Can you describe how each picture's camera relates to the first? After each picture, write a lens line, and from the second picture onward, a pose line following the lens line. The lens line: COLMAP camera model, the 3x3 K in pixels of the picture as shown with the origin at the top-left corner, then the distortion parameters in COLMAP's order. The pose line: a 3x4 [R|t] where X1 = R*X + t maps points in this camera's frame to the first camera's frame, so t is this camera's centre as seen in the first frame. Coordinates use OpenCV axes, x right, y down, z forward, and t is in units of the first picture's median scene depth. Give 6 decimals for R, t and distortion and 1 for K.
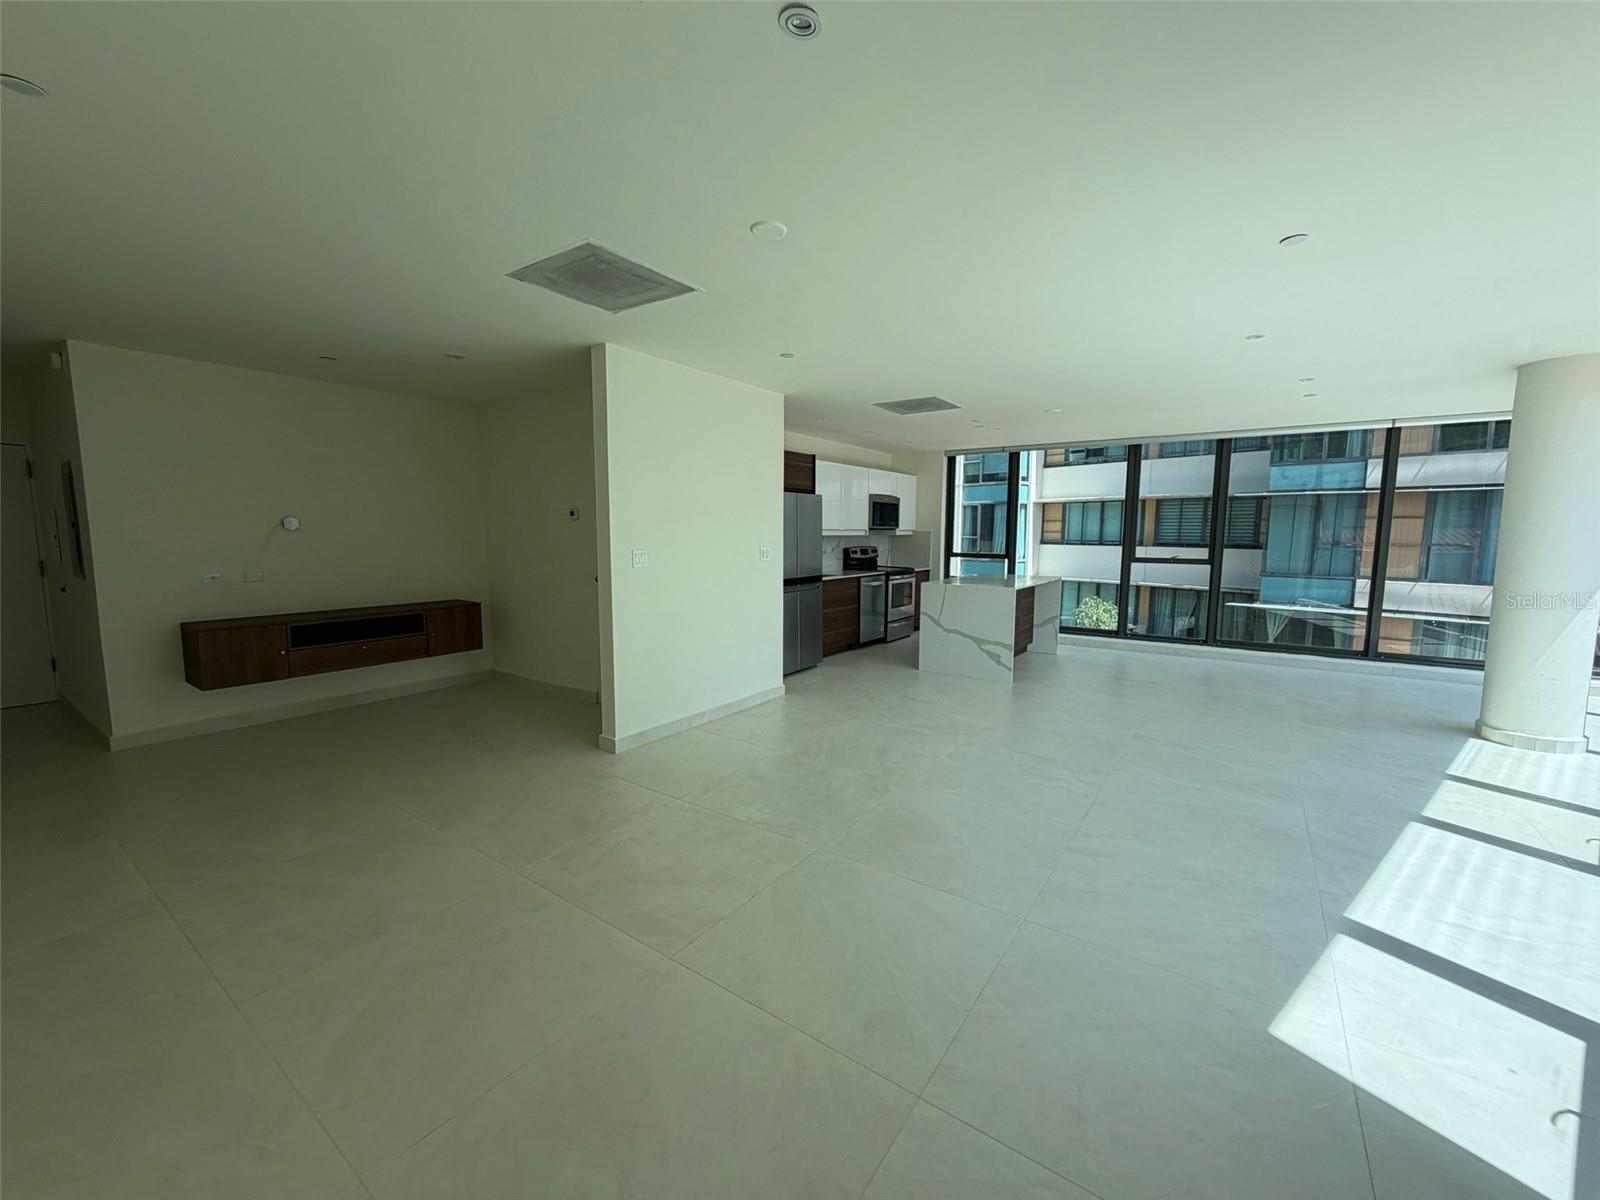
lens RADIAL K [[637.6, 0, 802.1], [0, 637.6, 601.1], [0, 0, 1]] dist [0.000728, -0.000154]
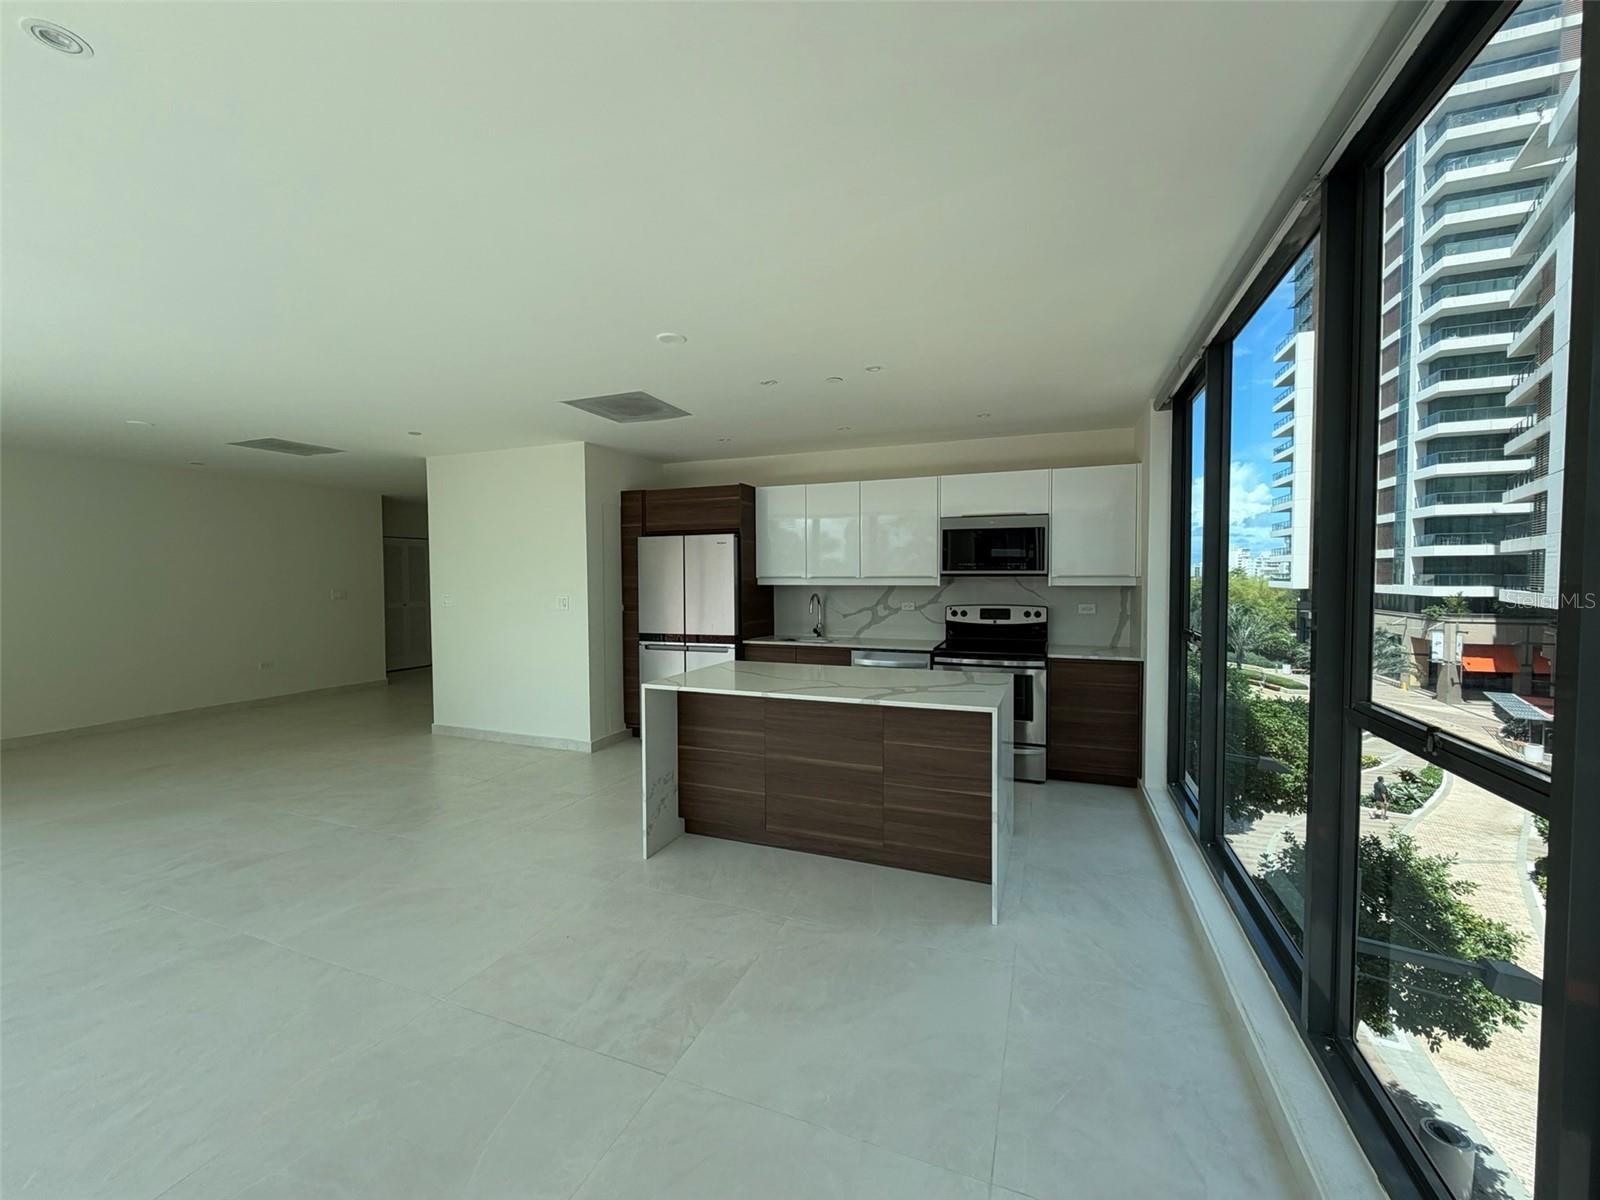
lens RADIAL K [[637.6, 0, 801.6], [0, 637.6, 597.7], [0, 0, 1]] dist [0.000728, -0.000154]
pose [[0.234324, 0.031545, -0.971647, 1.065393], [-0.102909, 0.994663, 0.007474, -0.134800], [0.966696, 0.098239, 0.236320, 1.180284]]
